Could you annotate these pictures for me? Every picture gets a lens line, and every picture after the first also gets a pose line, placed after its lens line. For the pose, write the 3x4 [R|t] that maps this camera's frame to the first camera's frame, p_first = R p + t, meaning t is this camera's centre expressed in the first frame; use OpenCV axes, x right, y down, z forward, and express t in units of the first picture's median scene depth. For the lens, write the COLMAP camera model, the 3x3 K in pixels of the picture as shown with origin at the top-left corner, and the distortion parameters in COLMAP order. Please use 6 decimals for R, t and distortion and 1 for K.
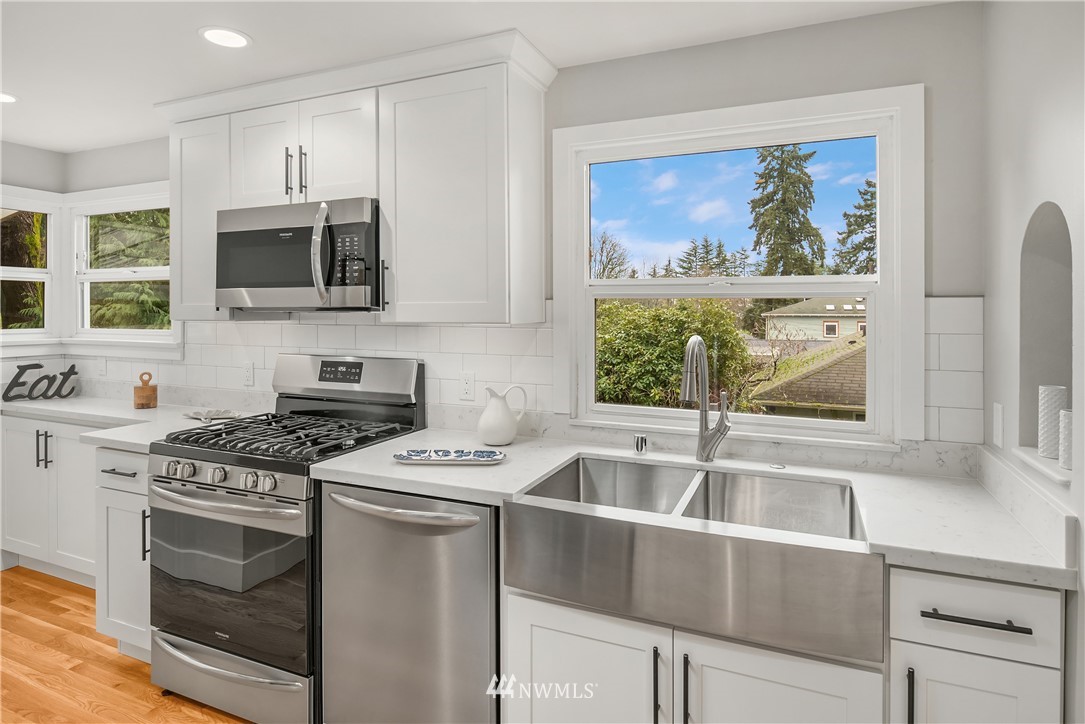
lens RADIAL K [[589.6, 0, 552.0], [0, 589.6, 306.9], [0, 0, 1]] dist [-0.000248, -0.005239]
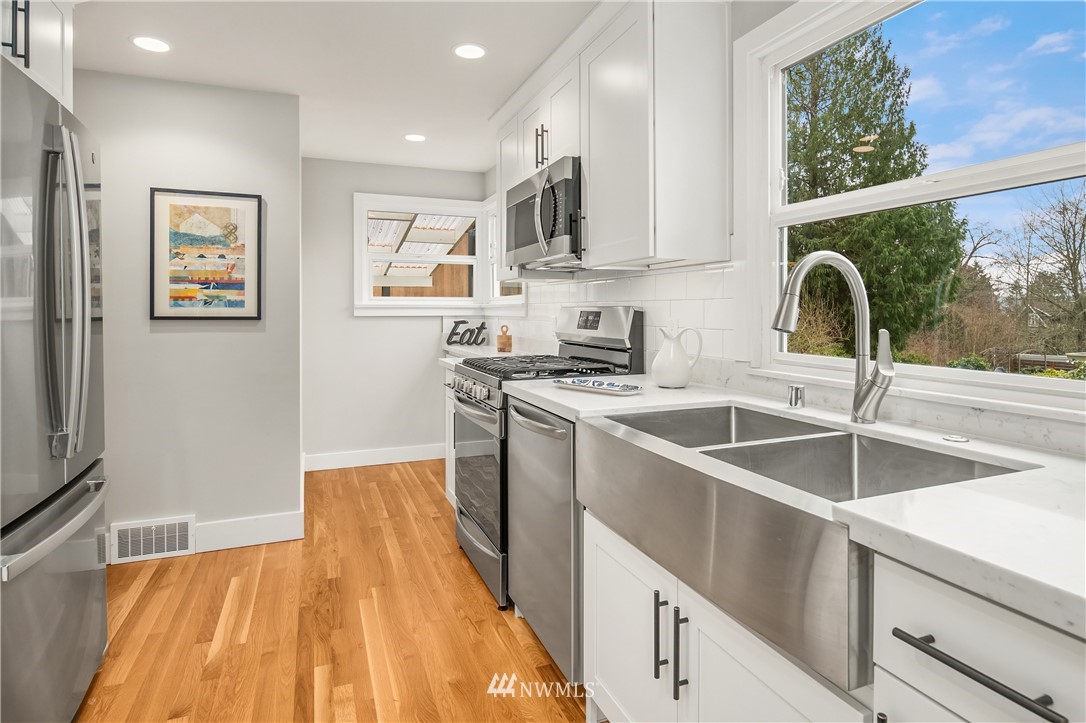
lens RADIAL K [[590.1, 0, 556.9], [0, 590.1, 317.2], [0, 0, 1]] dist [-0.000248, -0.005239]
pose [[0.715507, 0.004978, -0.698588, 0.408160], [0.008600, 0.999836, 0.015933, 0.091417], [0.698553, -0.017408, 0.715347, 0.161637]]
